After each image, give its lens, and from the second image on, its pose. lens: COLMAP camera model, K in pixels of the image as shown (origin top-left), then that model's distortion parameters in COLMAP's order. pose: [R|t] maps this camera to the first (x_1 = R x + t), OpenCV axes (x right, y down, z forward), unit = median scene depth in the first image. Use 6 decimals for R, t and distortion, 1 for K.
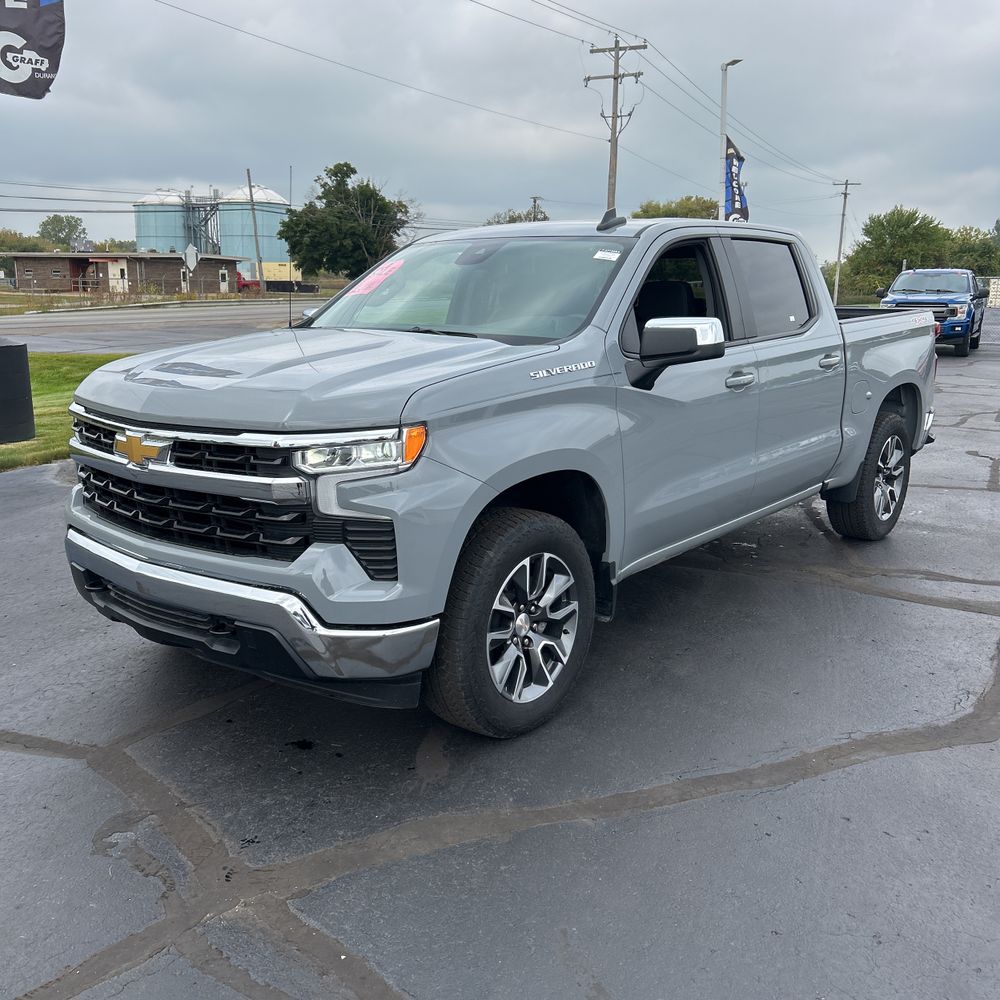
lens RADIAL K [[1009.2, 0, 498.9], [0, 1009.2, 507.9], [0, 0, 1]] dist [0.035786, -0.032347]
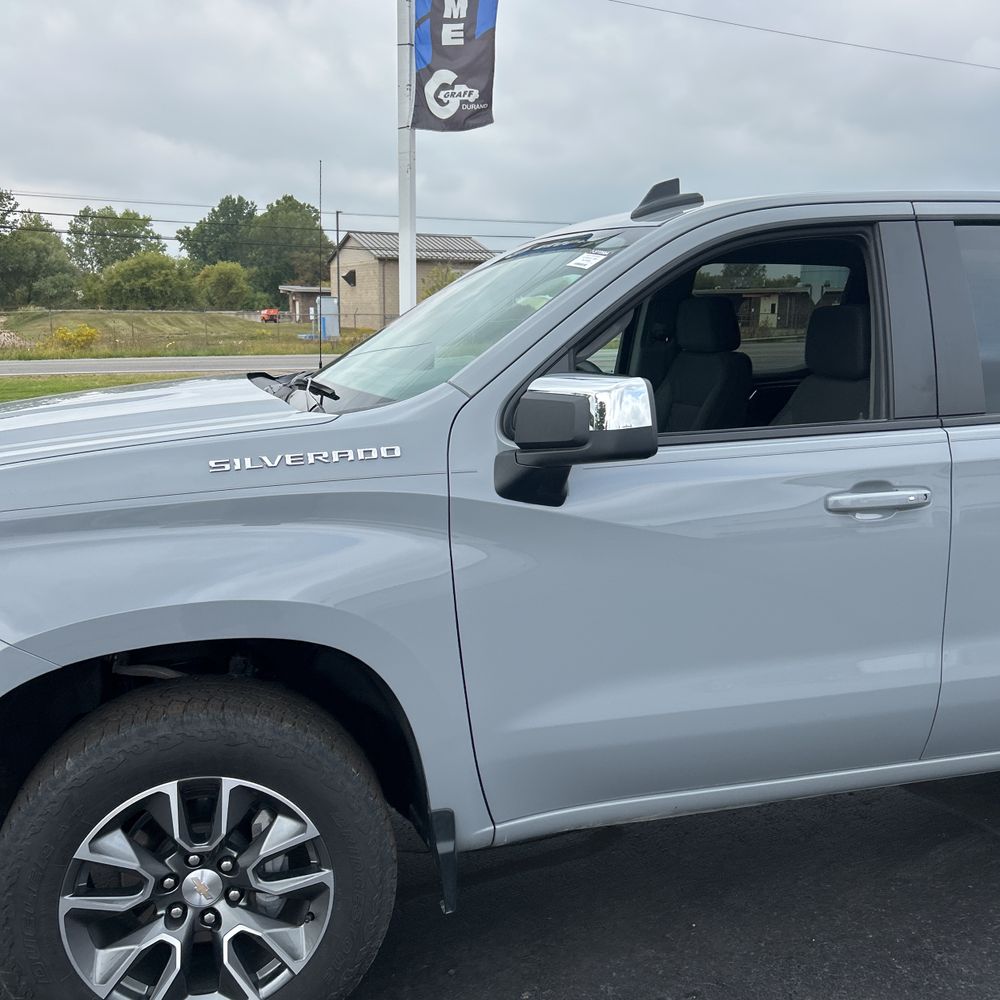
lens RADIAL K [[1003.6, 0, 501.9], [0, 1003.6, 508.2], [0, 0, 1]] dist [0.053070, -0.083826]
pose [[0.806372, 0.112651, -0.580581, 0.398301], [-0.131056, 0.991321, 0.010324, -0.108377], [0.576705, 0.067764, 0.814137, 0.510912]]
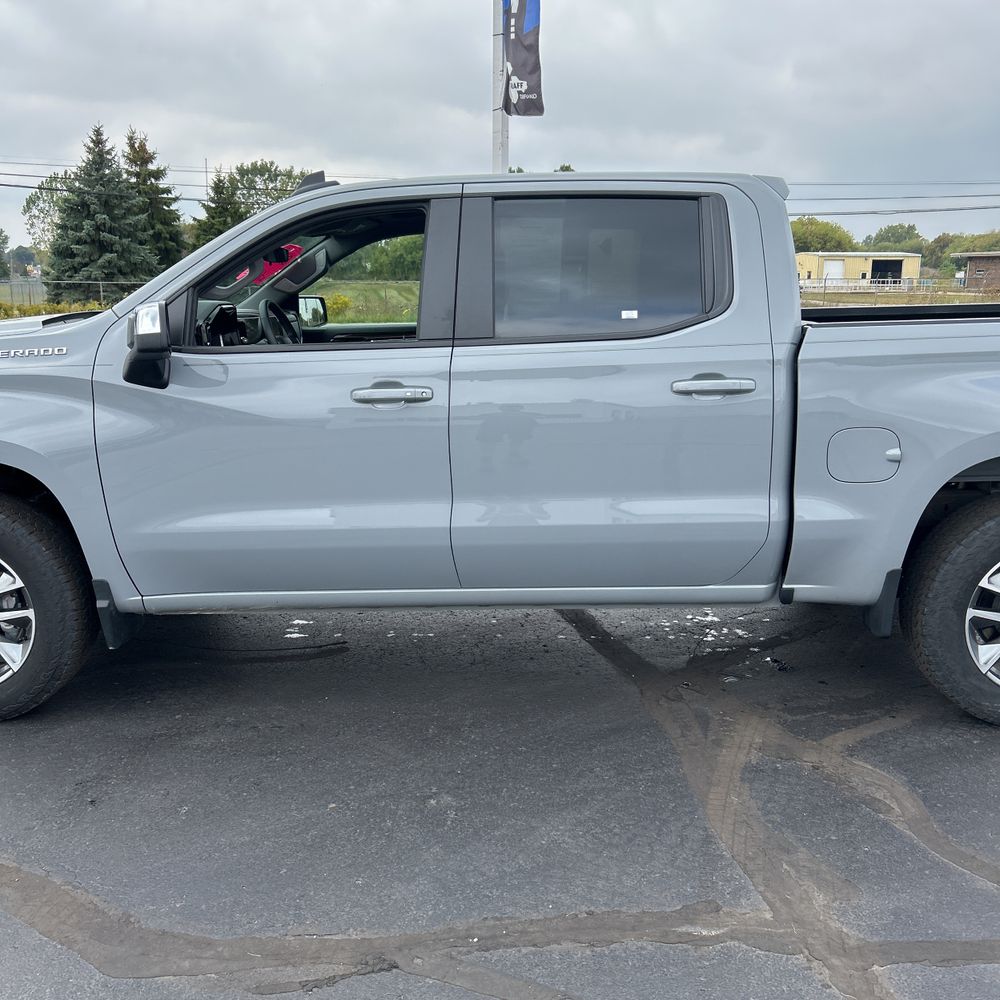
lens RADIAL K [[1002.3, 0, 500.0], [0, 1002.3, 500.0], [0, 0, 1]] dist [0.068495, -0.113126]
pose [[0.620366, 0.162469, -0.767300, 0.894268], [-0.168318, 0.983094, 0.072075, -0.123250], [0.766038, 0.084438, 0.637225, 0.639317]]
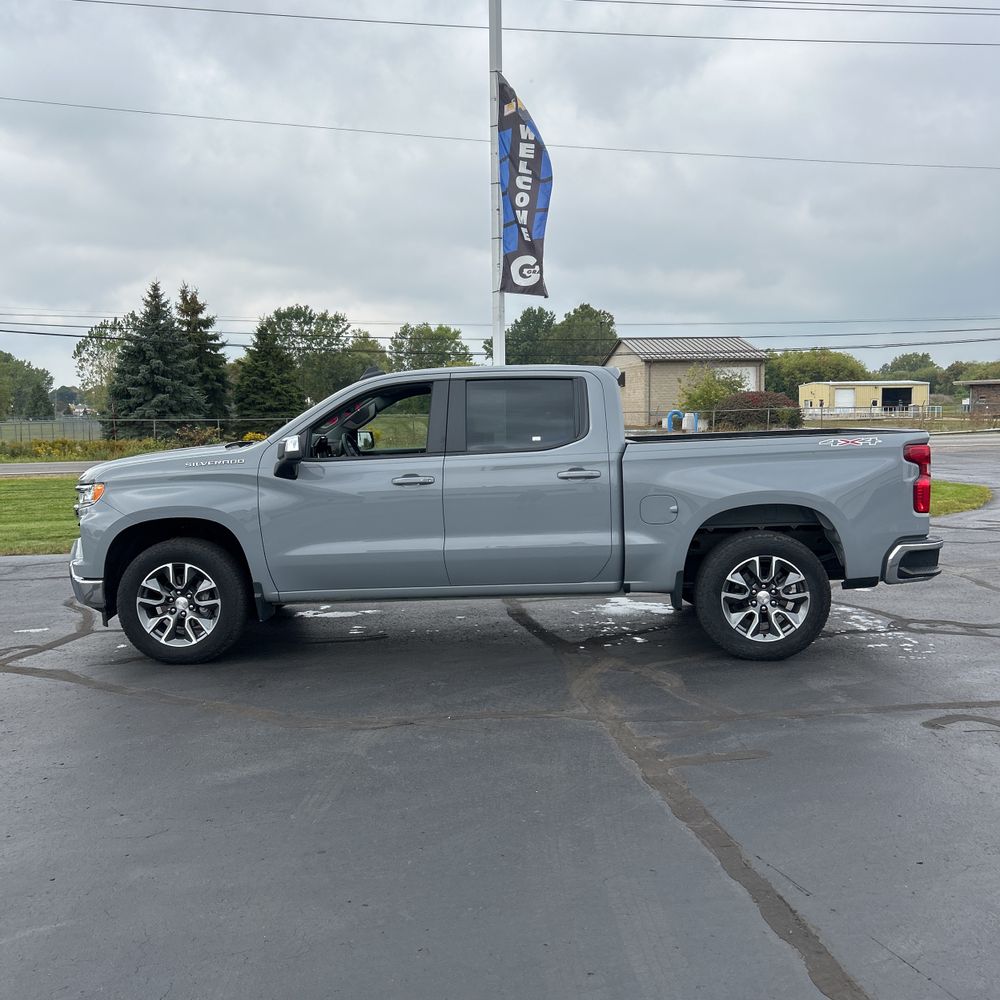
lens RADIAL K [[998.6, 0, 505.3], [0, 998.6, 498.1], [0, 0, 1]] dist [0.128579, -0.290940]
pose [[0.604661, 0.055257, -0.794564, 1.483651], [-0.157974, 0.986092, -0.051642, -0.054905], [0.780659, 0.156746, 0.604981, 0.283796]]
